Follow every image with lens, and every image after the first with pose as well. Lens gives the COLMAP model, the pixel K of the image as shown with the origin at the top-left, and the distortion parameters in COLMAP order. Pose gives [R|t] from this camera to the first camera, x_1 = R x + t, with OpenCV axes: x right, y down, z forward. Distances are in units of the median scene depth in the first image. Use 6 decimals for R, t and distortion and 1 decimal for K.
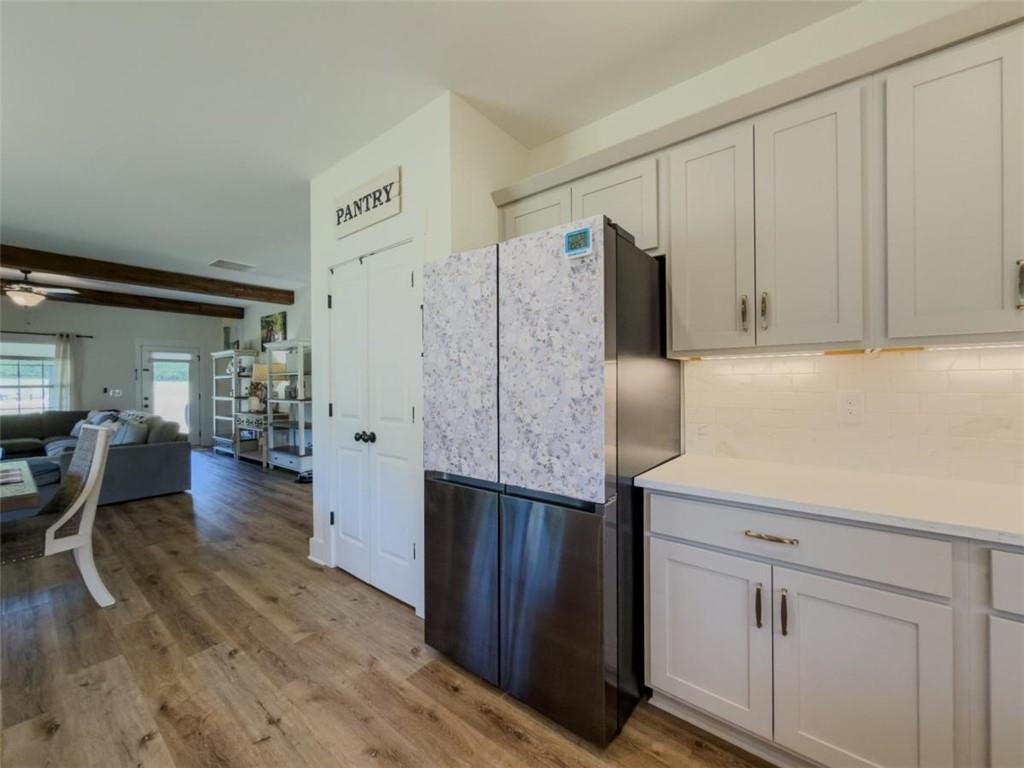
lens RADIAL K [[412.7, 0, 509.1], [0, 412.7, 382.5], [0, 0, 1]] dist [0.000743, -0.000162]
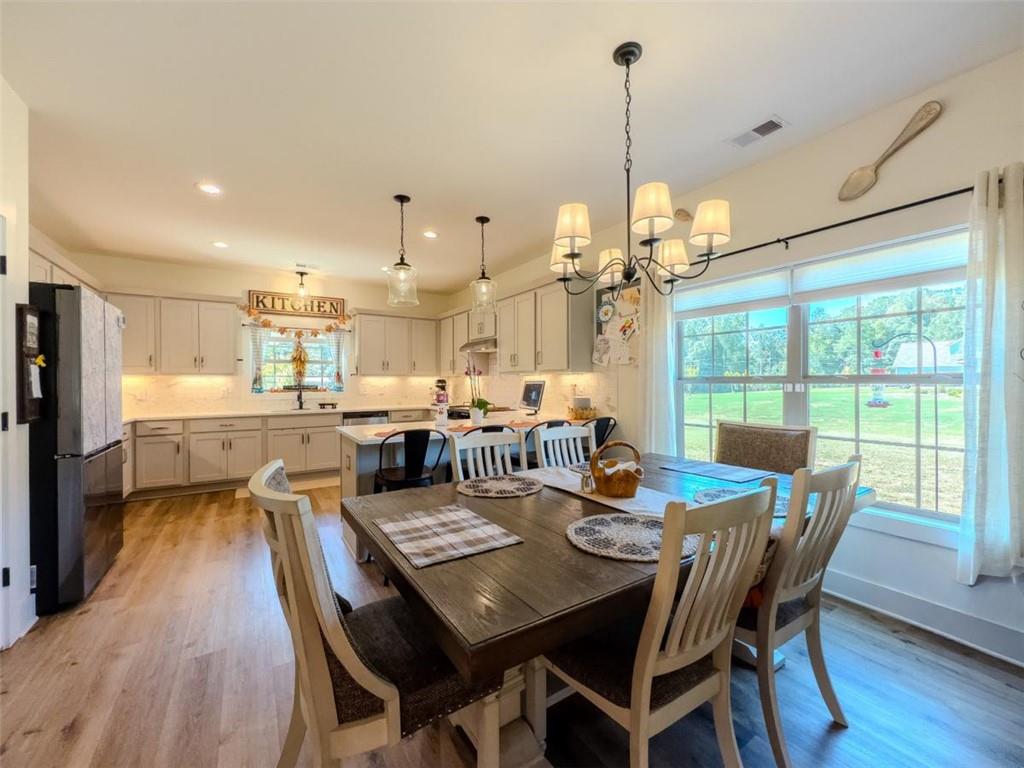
lens RADIAL K [[412.7, 0, 505.0], [0, 412.7, 382.6], [0, 0, 1]] dist [0.000743, -0.000162]
pose [[-0.944892, 0.013988, 0.327083, -2.026361], [0.013677, 0.999901, -0.003249, 0.019089], [-0.327097, 0.001404, -0.944990, 1.983371]]
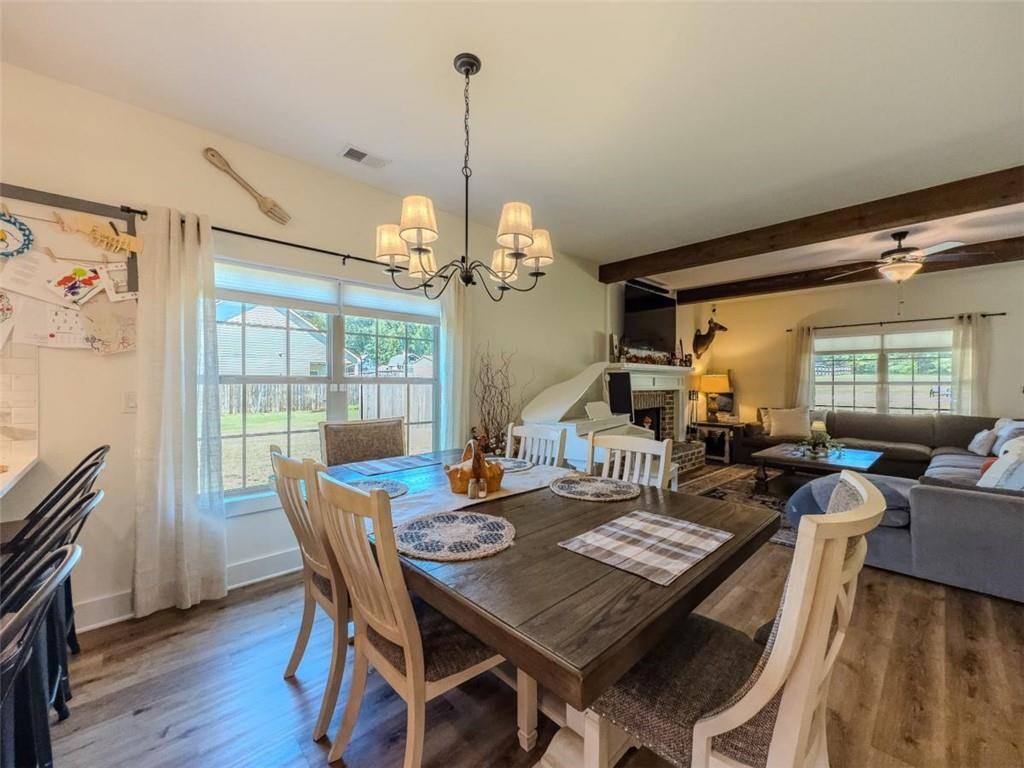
lens RADIAL K [[412.7, 0, 516.0], [0, 412.7, 383.8], [0, 0, 1]] dist [0.000743, -0.000162]
pose [[-0.124973, 0.010481, -0.992105, -0.881502], [-0.001219, 0.999942, 0.010718, 0.011756], [0.992159, 0.002549, -0.124953, 1.122021]]
